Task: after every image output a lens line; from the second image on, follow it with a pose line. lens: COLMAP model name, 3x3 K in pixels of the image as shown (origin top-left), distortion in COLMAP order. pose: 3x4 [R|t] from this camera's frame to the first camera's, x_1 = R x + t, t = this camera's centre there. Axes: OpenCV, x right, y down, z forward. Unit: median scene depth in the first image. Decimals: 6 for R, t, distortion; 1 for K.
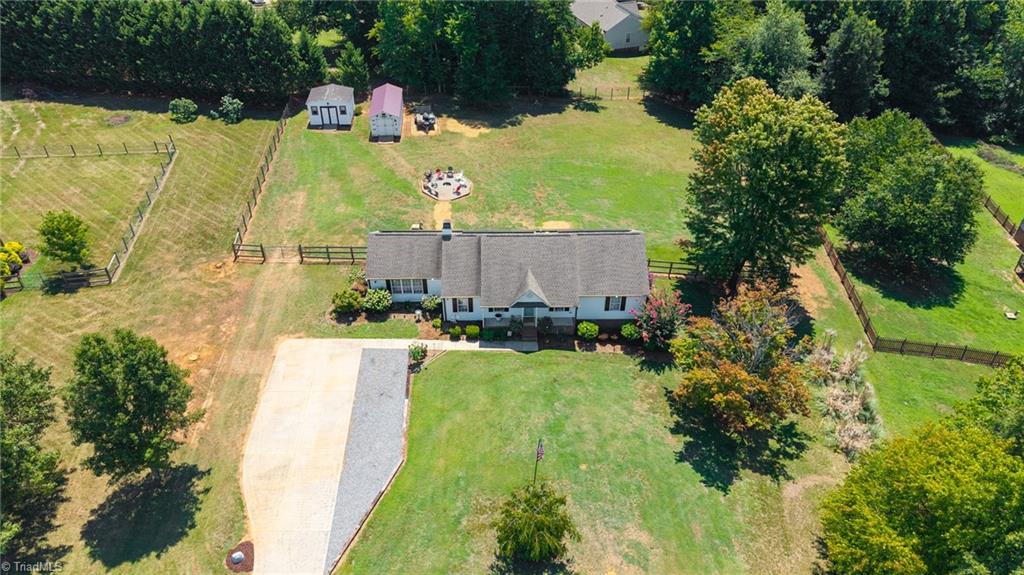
lens RADIAL K [[683.5, 0, 511.2], [0, 683.5, 289.4], [0, 0, 1]] dist [0.033615, -0.037467]
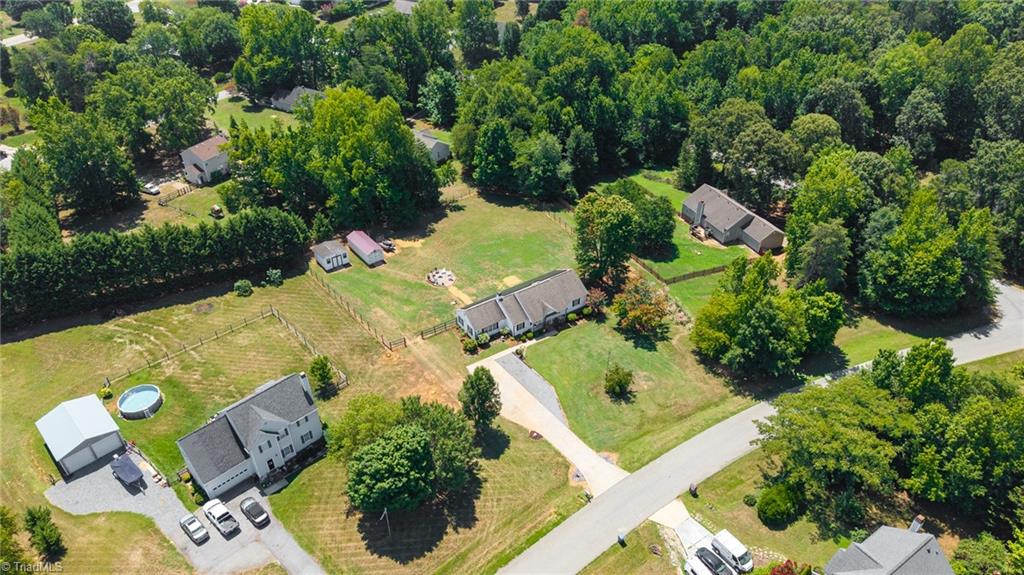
lens RADIAL K [[675.6, 0, 511.8], [0, 675.6, 291.7], [0, 0, 1]] dist [0.136926, -0.323511]
pose [[0.841804, -0.328064, 0.428648, -0.732096], [0.340241, 0.938983, 0.050461, -0.148341], [-0.419048, 0.103366, 0.902061, -0.704812]]
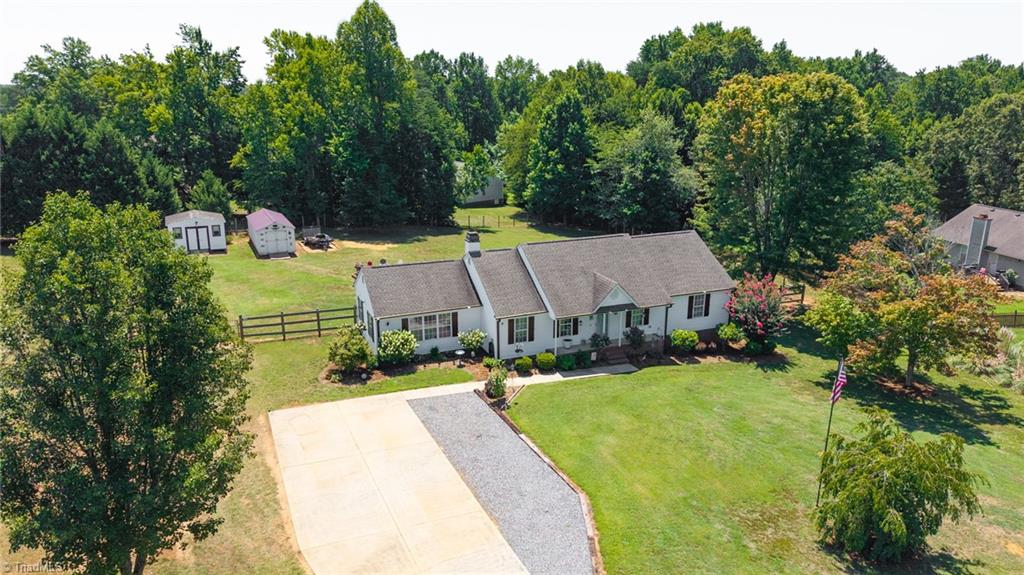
lens RADIAL K [[681.0, 0, 512.1], [0, 681.0, 293.2], [0, 0, 1]] dist [0.034637, -0.043042]
pose [[0.932527, -0.104867, 0.345538, -0.240484], [0.221834, 0.921414, -0.319040, 0.157873], [-0.284927, 0.374165, 0.882506, 0.264294]]
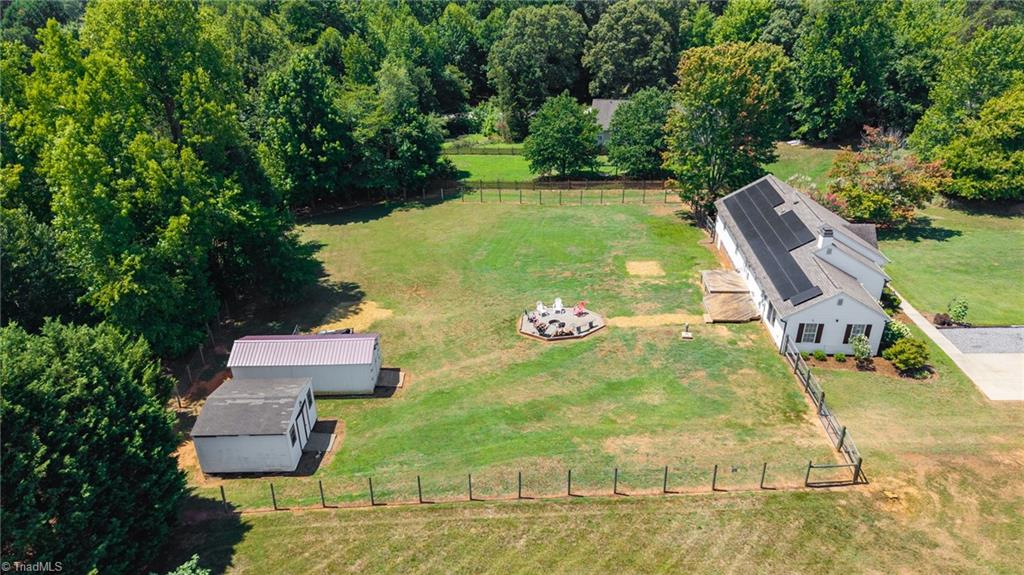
lens RADIAL K [[683.5, 0, 511.2], [0, 683.5, 289.4], [0, 0, 1]] dist [0.033615, -0.037467]
pose [[0.077961, -0.456606, 0.886247, -0.726802], [0.618675, 0.719235, 0.316136, -0.441434], [-0.781769, 0.523653, 0.338563, 0.798425]]
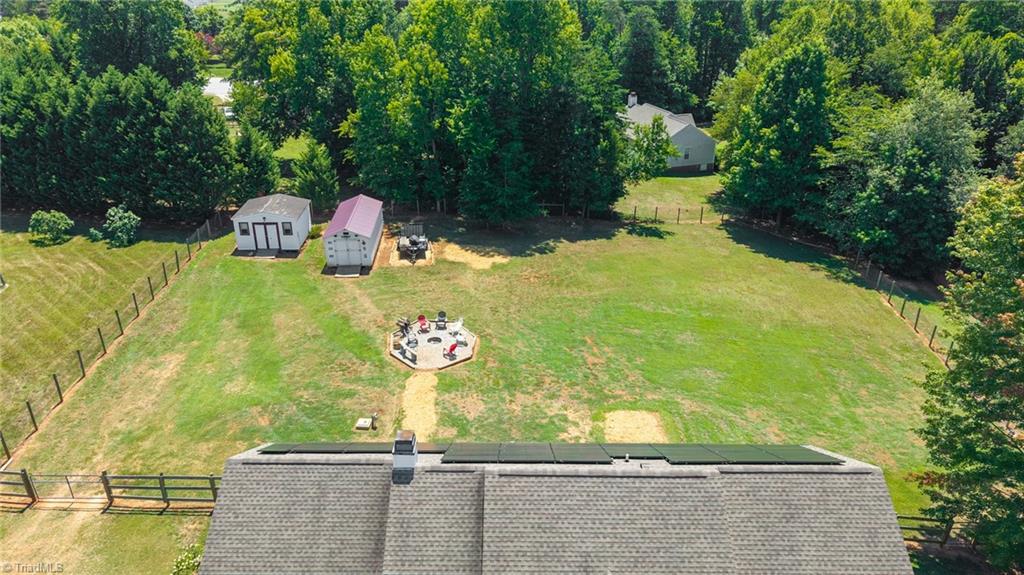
lens RADIAL K [[683.5, 0, 511.2], [0, 683.5, 289.4], [0, 0, 1]] dist [0.033615, -0.037467]
pose [[0.999695, 0.006536, -0.023835, -0.014773], [-0.011511, 0.976540, -0.215027, -0.073770], [0.021870, 0.215235, 0.976317, 0.430328]]
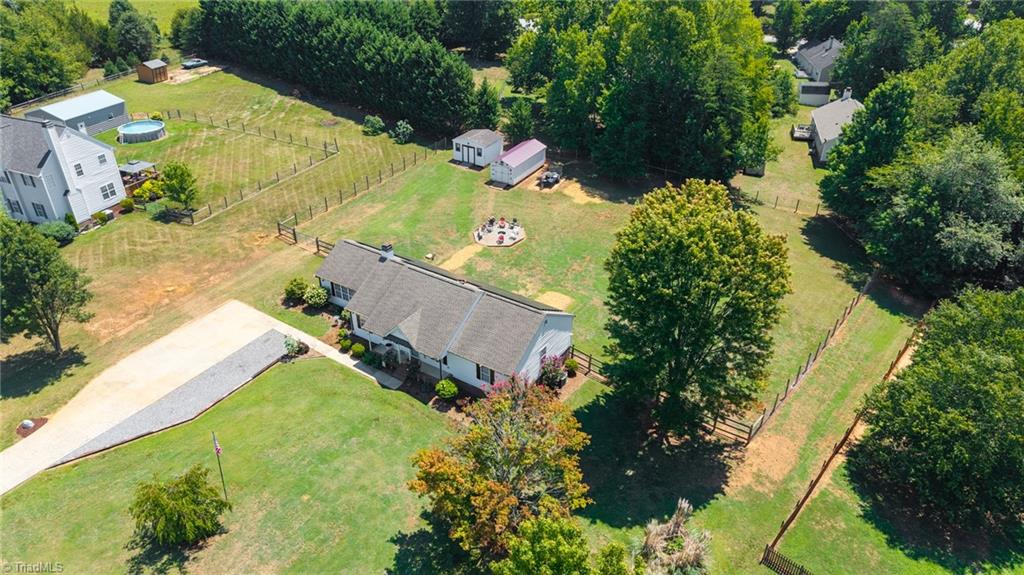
lens RADIAL K [[681.0, 0, 512.1], [0, 681.0, 293.2], [0, 0, 1]] dist [0.034637, -0.043042]
pose [[0.825399, 0.296588, -0.480367, 0.443495], [-0.346672, 0.937839, -0.016634, -0.059962], [0.445573, 0.180259, 0.876910, 0.137575]]
